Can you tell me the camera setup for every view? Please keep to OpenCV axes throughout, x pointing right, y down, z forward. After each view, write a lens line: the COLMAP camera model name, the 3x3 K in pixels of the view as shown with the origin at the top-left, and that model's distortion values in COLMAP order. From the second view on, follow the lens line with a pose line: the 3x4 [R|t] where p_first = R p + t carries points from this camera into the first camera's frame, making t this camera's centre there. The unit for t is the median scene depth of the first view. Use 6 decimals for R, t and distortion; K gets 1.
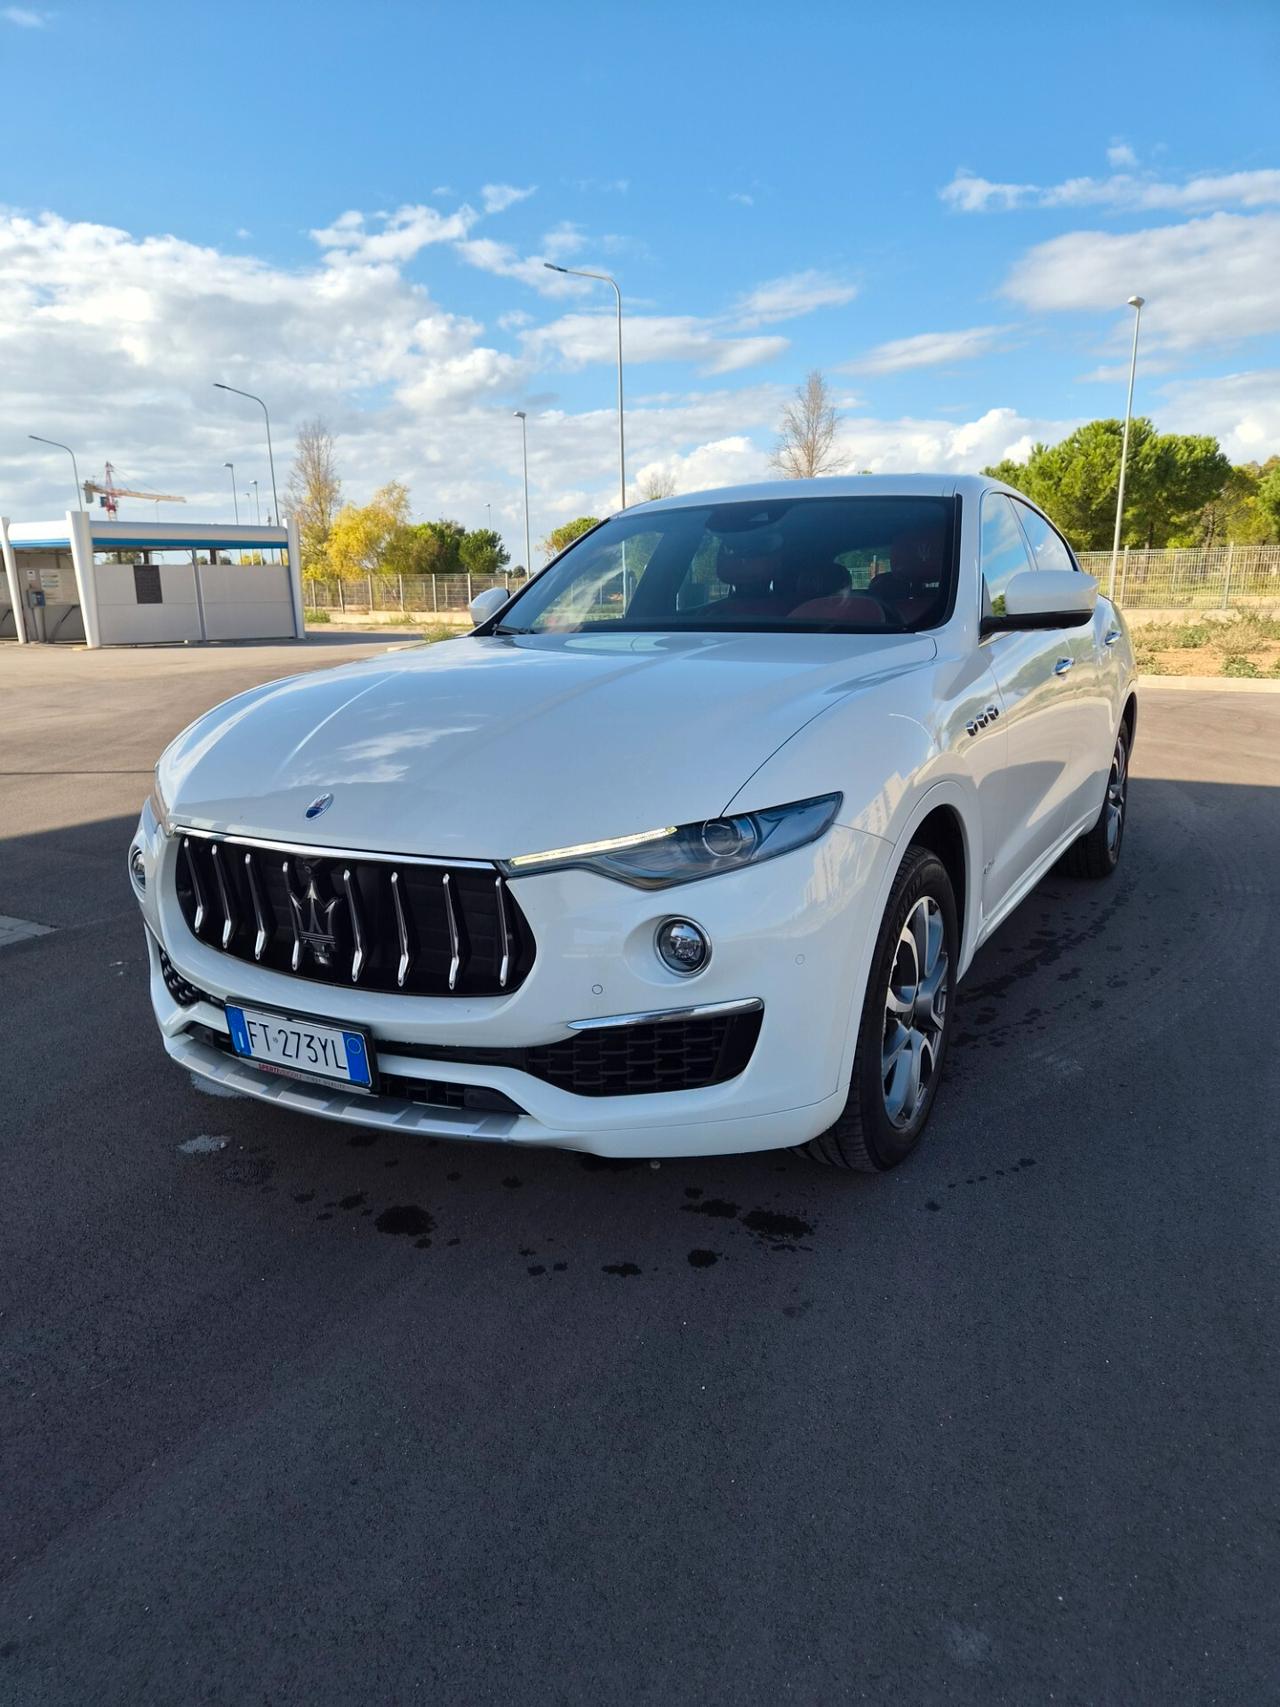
lens RADIAL K [[1145.6, 0, 635.2], [0, 1145.6, 850.2], [0, 0, 1]] dist [0.050258, -0.039170]
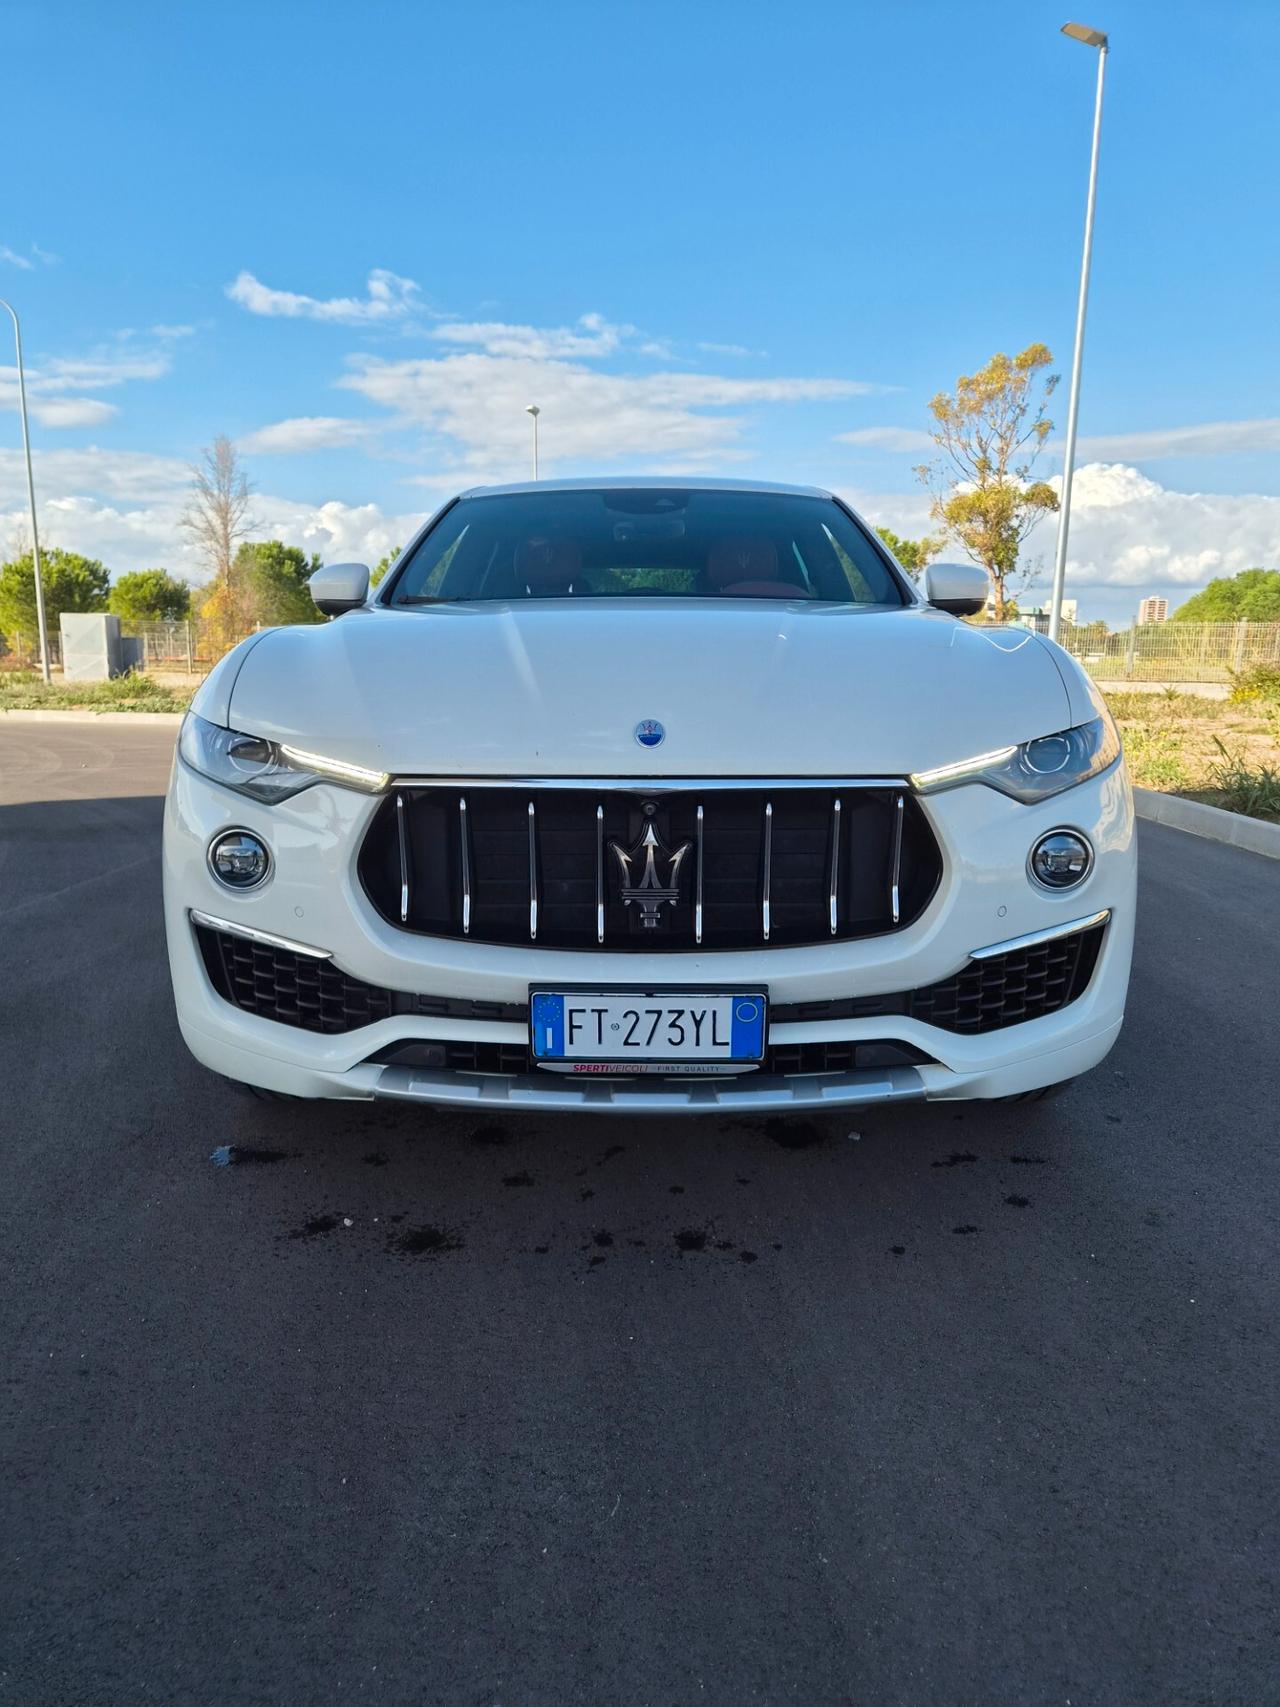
lens RADIAL K [[1141.5, 0, 639.8], [0, 1141.5, 853.9], [0, 0, 1]] dist [0.060120, -0.047657]
pose [[0.872257, -0.054100, 0.486047, -0.673244], [0.084633, 0.995566, -0.041069, 0.079779], [-0.481670, 0.076958, 0.872967, 0.294893]]
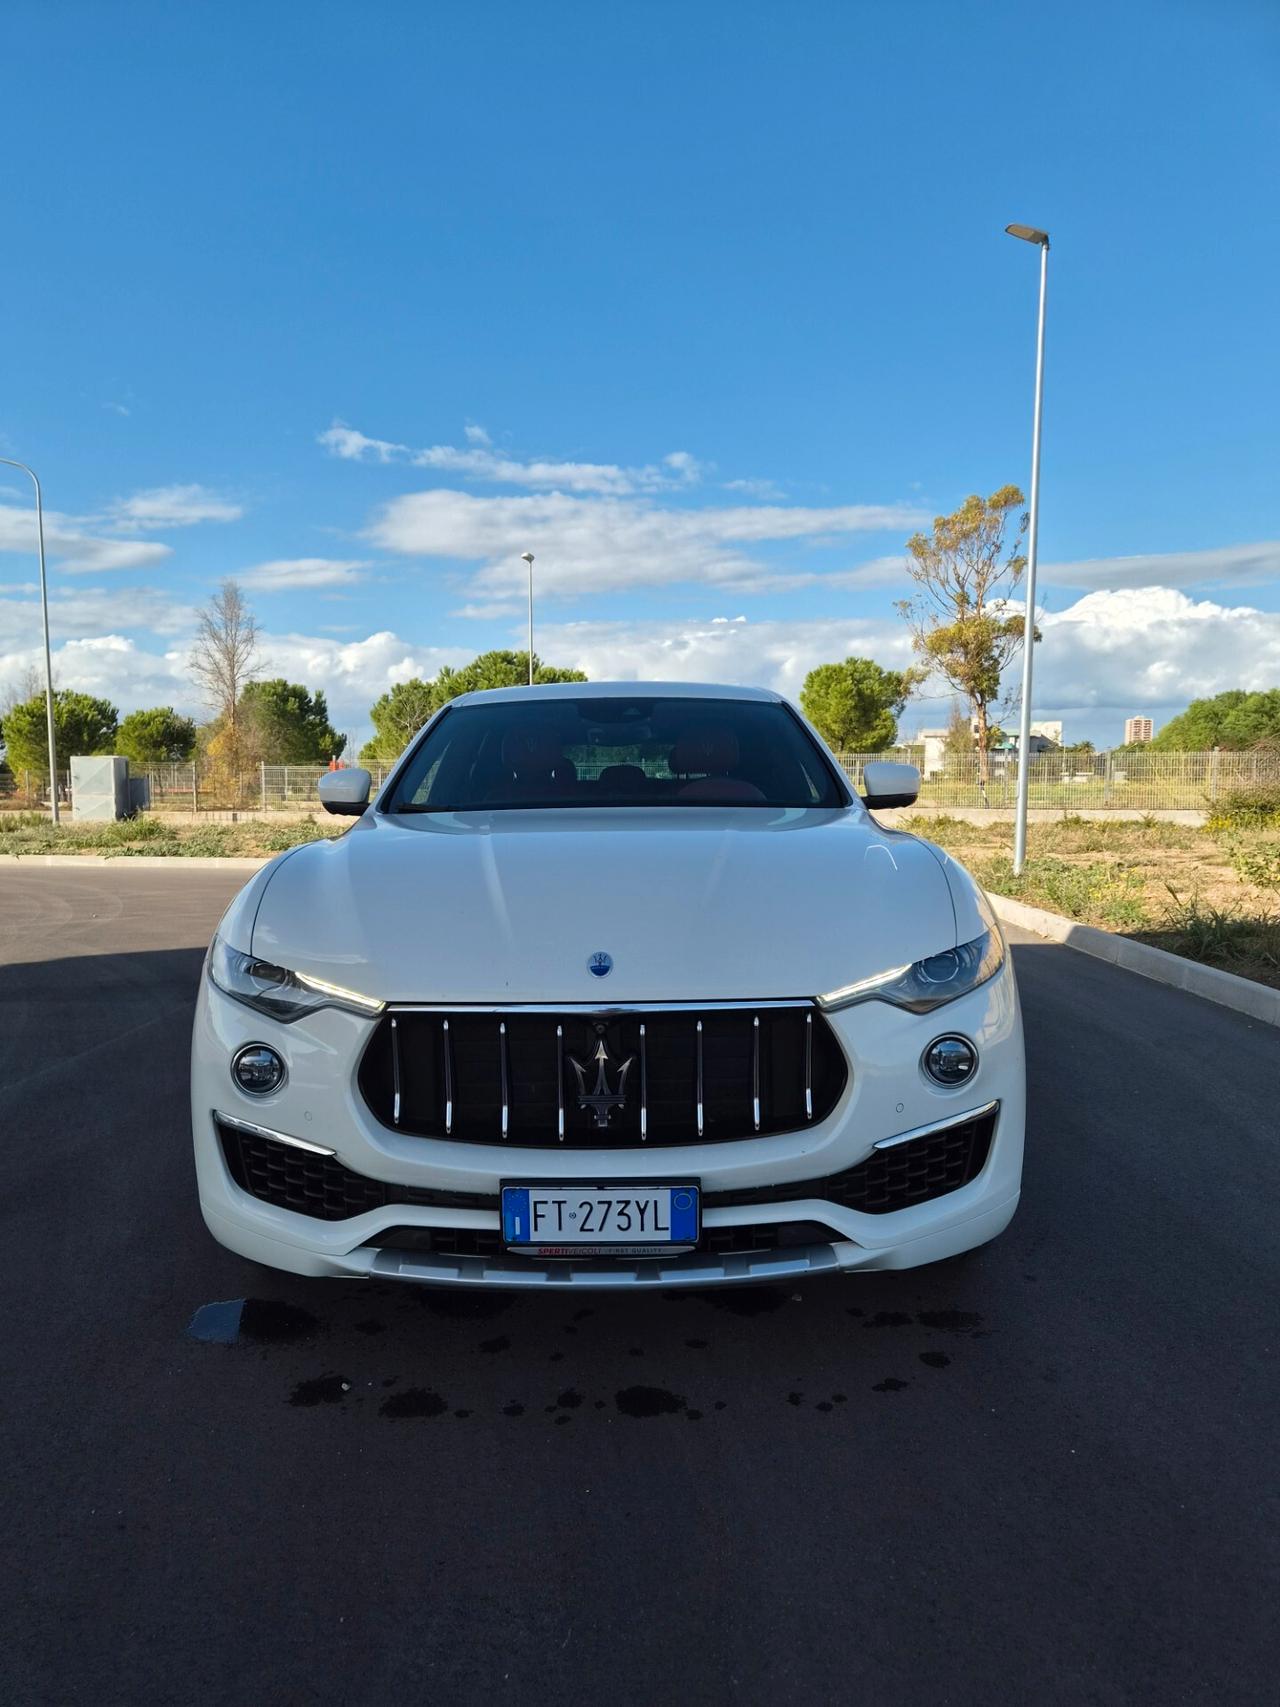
lens RADIAL K [[1141.5, 0, 633.4], [0, 1141.5, 861.9], [0, 0, 1]] dist [0.060120, -0.047657]
pose [[0.873613, -0.017738, 0.486298, -0.720382], [0.097124, 0.985584, -0.138530, 0.014148], [-0.476830, 0.168253, 0.862742, 0.115962]]
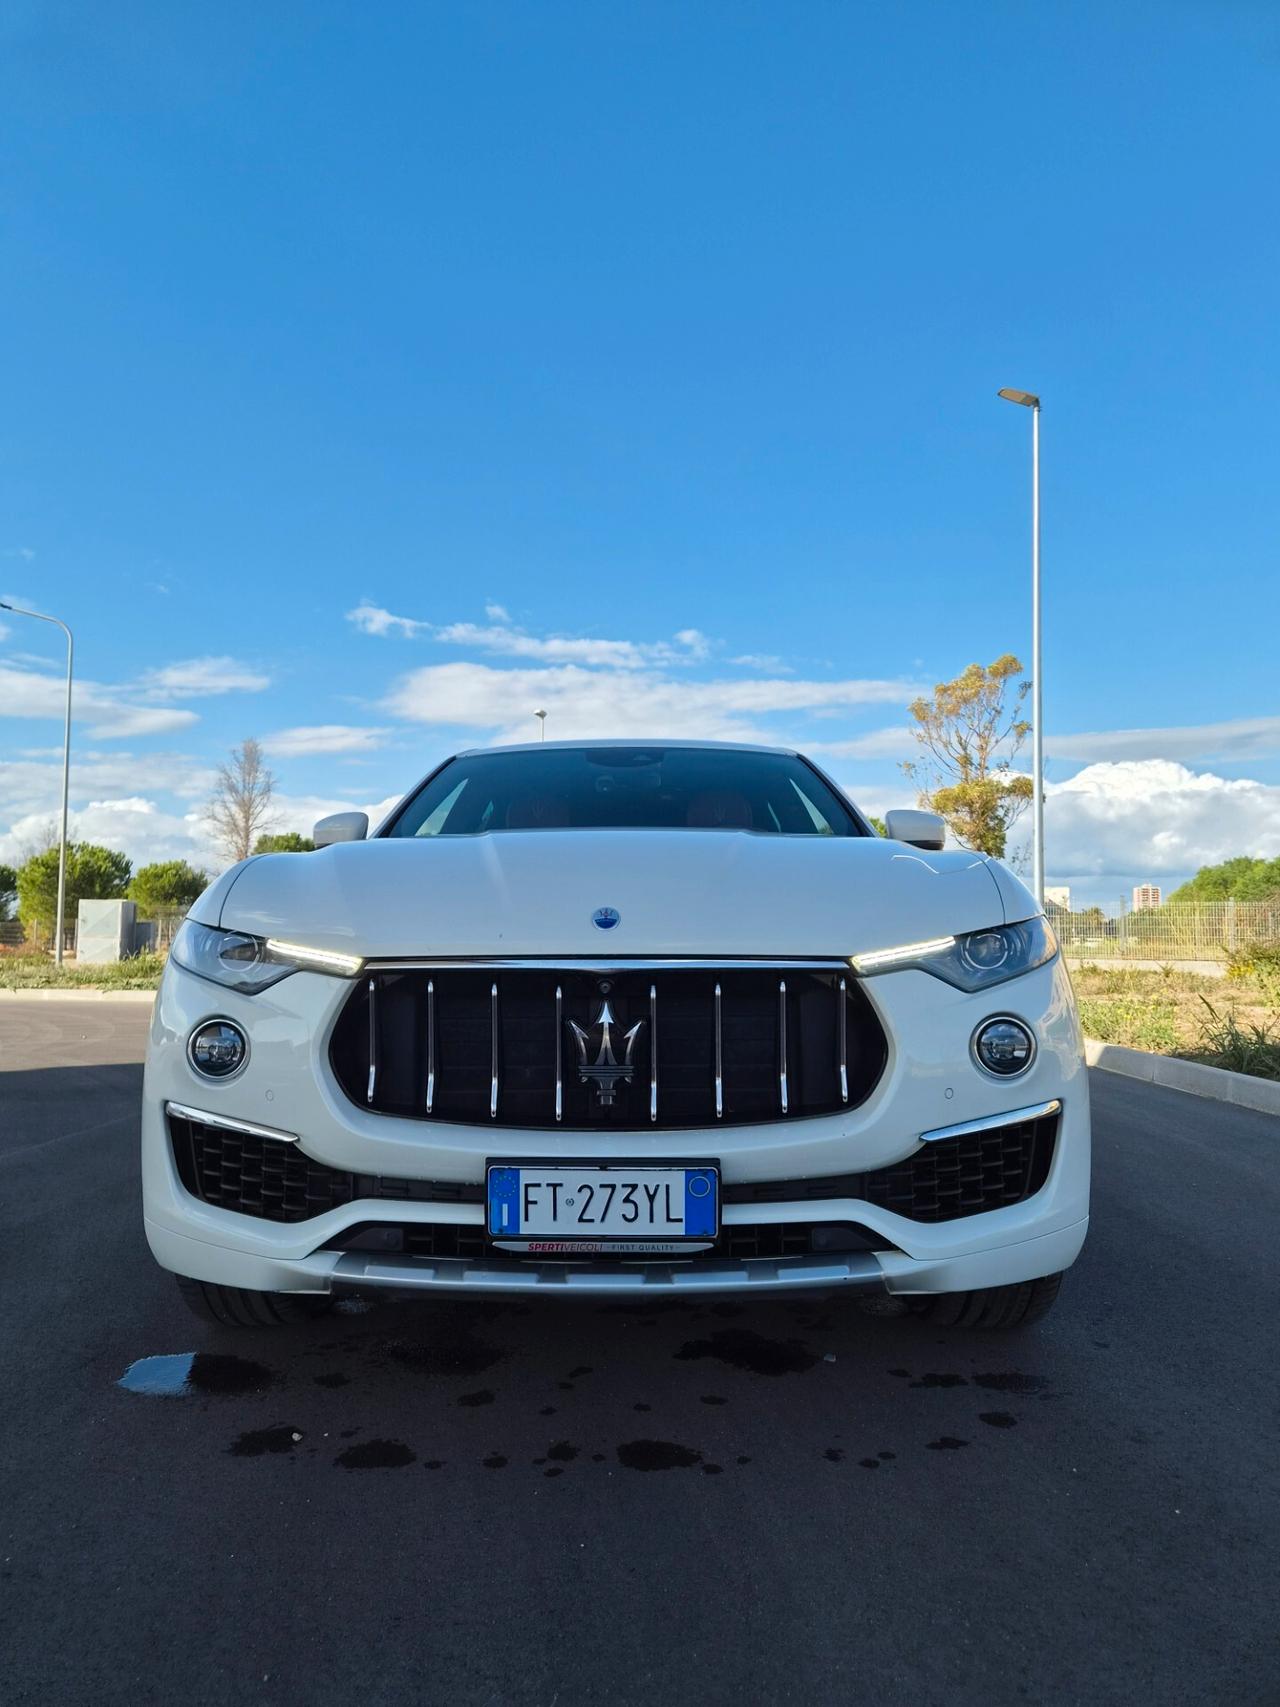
lens RADIAL K [[1141.5, 0, 629.3], [0, 1141.5, 851.2], [0, 0, 1]] dist [0.060120, -0.047657]
pose [[0.878550, 0.064264, 0.473308, -0.670438], [0.085492, 0.953750, -0.288187, 0.165331], [-0.469938, 0.293651, 0.832423, 0.241146]]
